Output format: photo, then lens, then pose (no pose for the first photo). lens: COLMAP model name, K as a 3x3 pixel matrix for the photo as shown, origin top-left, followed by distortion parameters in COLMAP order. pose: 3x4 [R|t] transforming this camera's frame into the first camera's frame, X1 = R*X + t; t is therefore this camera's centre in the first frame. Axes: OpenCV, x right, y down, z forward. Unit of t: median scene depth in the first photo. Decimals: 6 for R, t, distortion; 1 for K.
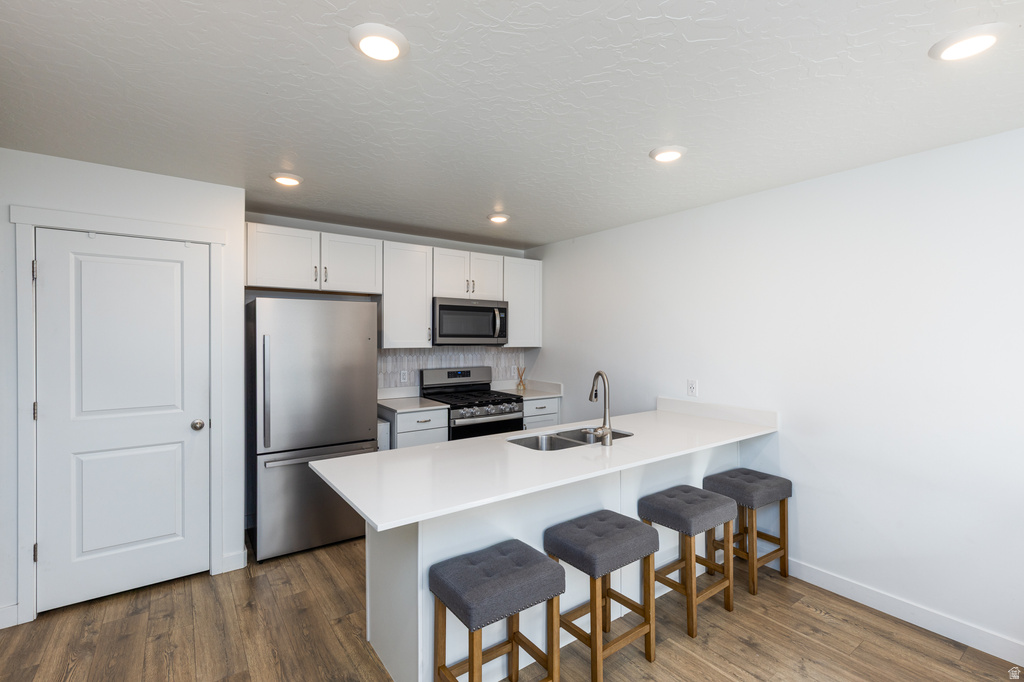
lens RADIAL K [[462.1, 0, 512.0], [0, 462.1, 341.0], [0, 0, 1]] dist [0.002183, 0.000394]
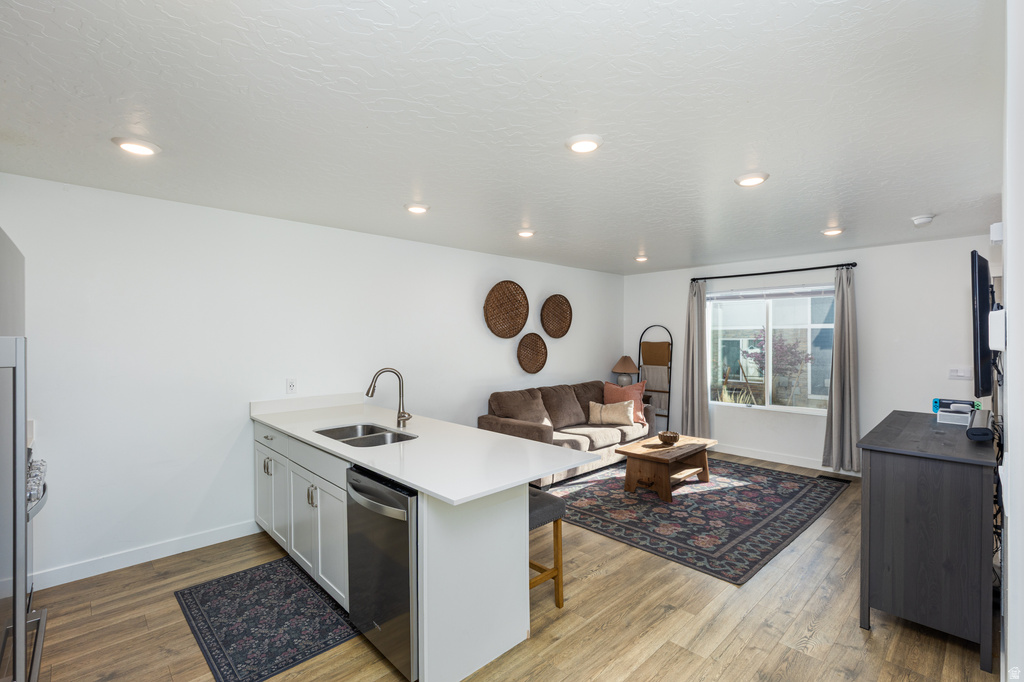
lens RADIAL K [[460.5, 0, 521.9], [0, 460.5, 343.1], [0, 0, 1]] dist [0.002419, -0.000132]
pose [[-0.144971, -0.012378, 0.989358, -0.667533], [0.011936, 0.999827, 0.014258, -0.006833], [-0.989364, 0.013876, -0.144798, 0.544683]]
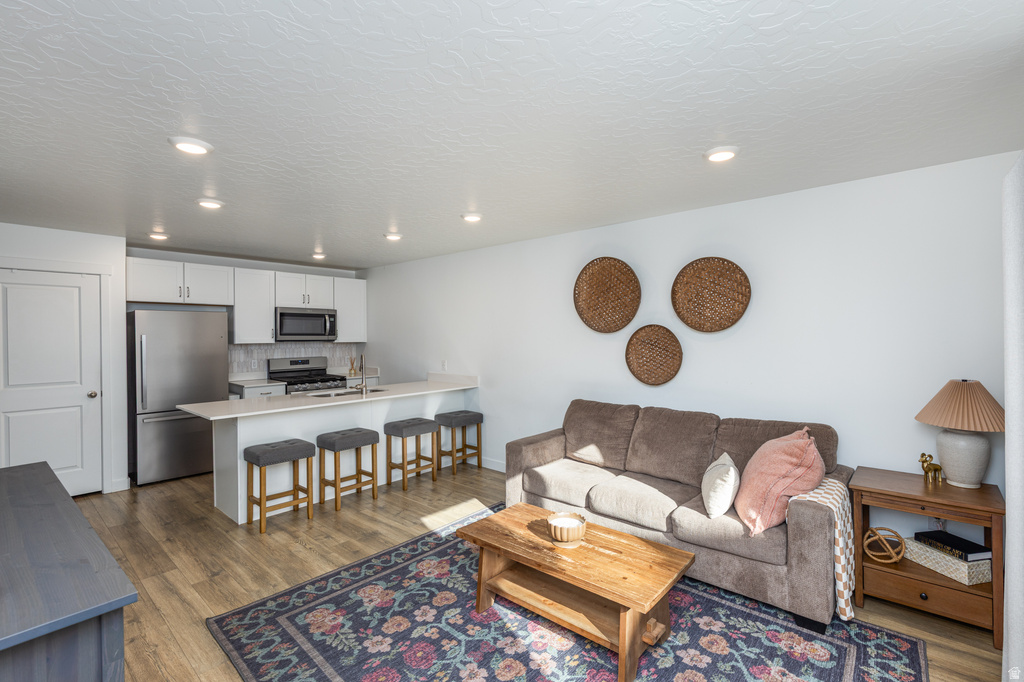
lens RADIAL K [[469.5, 0, 520.9], [0, 469.5, 339.3], [0, 0, 1]] dist [0.002978, 0.000623]
pose [[0.975939, -0.009602, 0.217832, 0.259472], [0.009498, 0.999954, 0.001527, 0.008578], [-0.217836, 0.000579, 0.975985, -0.590467]]
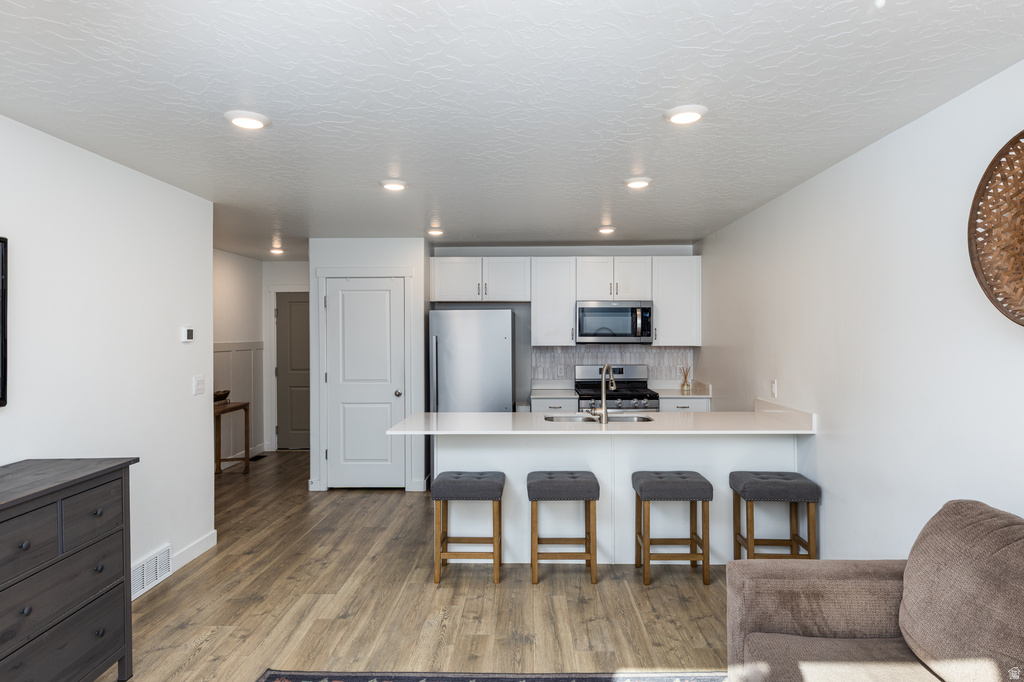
lens RADIAL K [[584.9, 0, 512.0], [0, 584.9, 341.0], [0, 0, 1]] dist [0.001138, 0.000334]
pose [[0.790454, -0.000488, -0.612522, 0.615915], [-0.000139, 1.000000, -0.000976, 0.004472], [0.612522, 0.000857, 0.790453, -0.244139]]
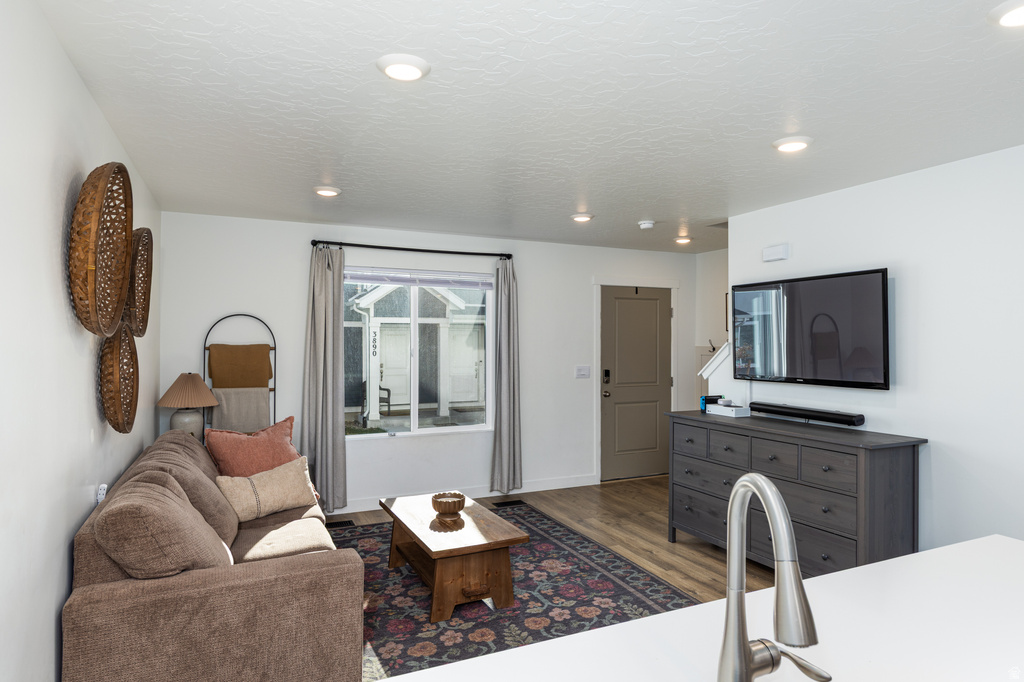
lens RADIAL K [[595.2, 0, 512.0], [0, 595.2, 341.0], [0, 0, 1]] dist [0.000376, -0.000106]
pose [[-0.980539, -0.006945, 0.196200, 0.174097], [-0.003930, 0.999868, 0.015754, -0.009716], [-0.196284, 0.014676, -0.980437, 0.884419]]
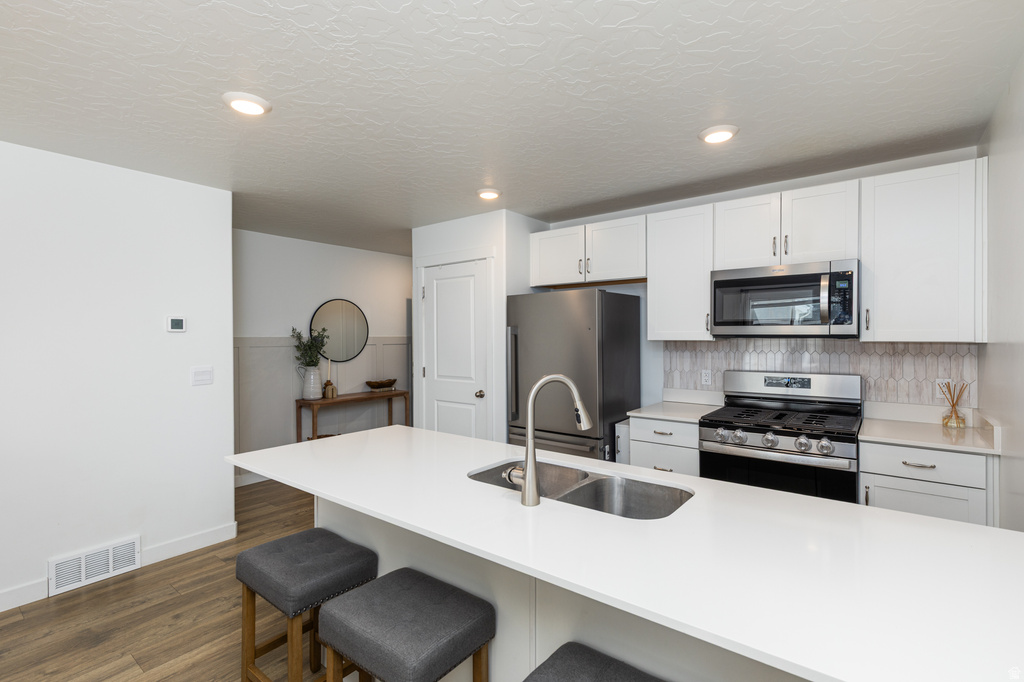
lens RADIAL K [[464.5, 0, 504.6], [0, 464.5, 338.8], [0, 0, 1]] dist [0.002917, 0.000219]
pose [[0.270361, 0.000417, -0.962759, 0.475273], [-0.003935, 0.999992, -0.000672, 0.014566], [0.962751, 0.003970, 0.270361, 0.506741]]
